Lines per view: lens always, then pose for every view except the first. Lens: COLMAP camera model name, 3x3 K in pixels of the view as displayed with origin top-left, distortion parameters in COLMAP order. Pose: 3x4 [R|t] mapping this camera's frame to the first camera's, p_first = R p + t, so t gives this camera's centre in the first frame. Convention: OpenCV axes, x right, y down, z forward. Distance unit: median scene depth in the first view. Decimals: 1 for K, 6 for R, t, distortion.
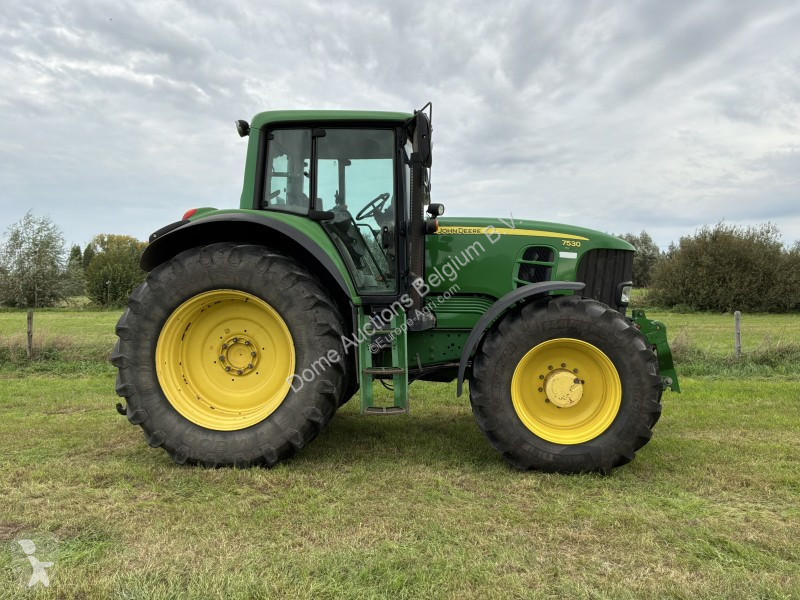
lens RADIAL K [[657.4, 0, 402.9], [0, 657.4, 303.0], [0, 0, 1]] dist [0.102305, -0.179595]
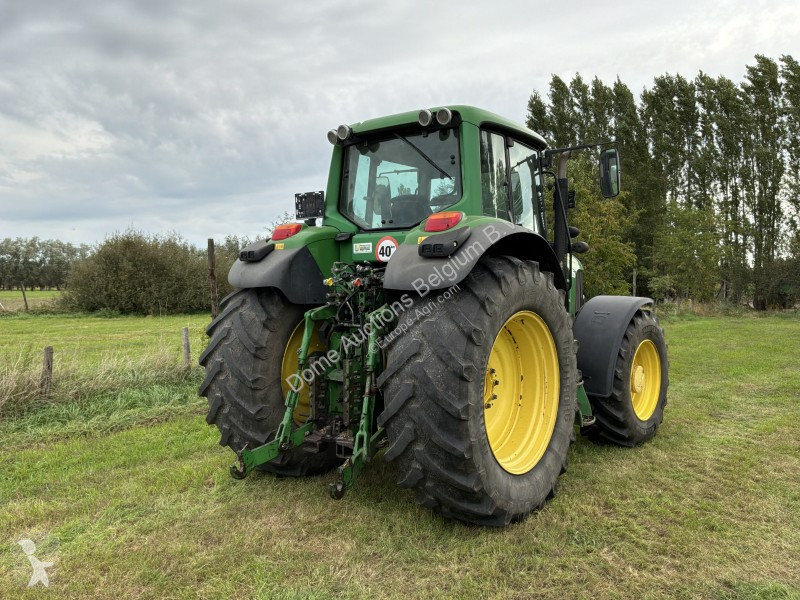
lens RADIAL K [[657.4, 0, 381.2], [0, 657.4, 299.0], [0, 0, 1]] dist [0.102305, -0.179595]
pose [[0.561062, -0.019366, 0.827547, -0.170516], [0.026319, 0.999638, 0.005549, -0.007122], [-0.827355, 0.018666, 0.561368, 0.103498]]
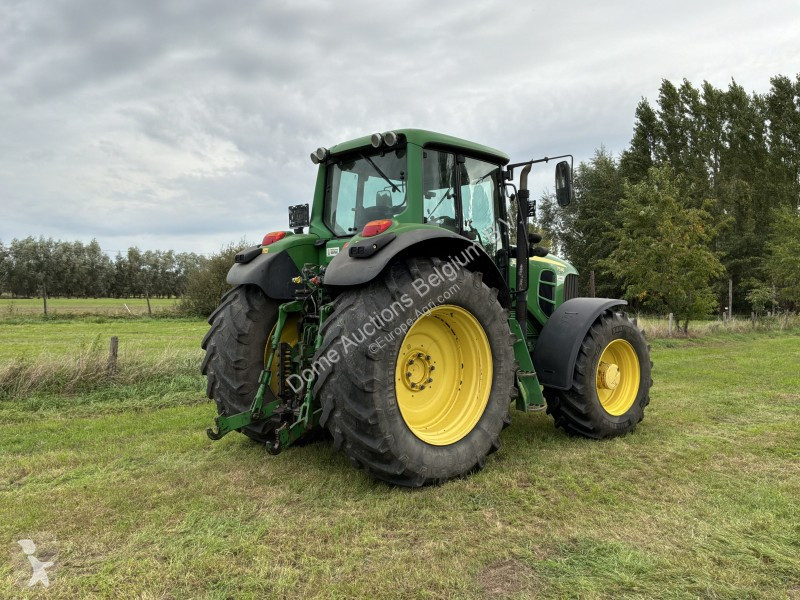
lens RADIAL K [[657.4, 0, 385.5], [0, 657.4, 300.6], [0, 0, 1]] dist [0.102305, -0.179595]
pose [[0.693845, 0.000904, 0.720124, -0.164929], [0.012370, 0.999837, -0.013174, -0.002307], [-0.720018, 0.018048, 0.693720, 0.057172]]
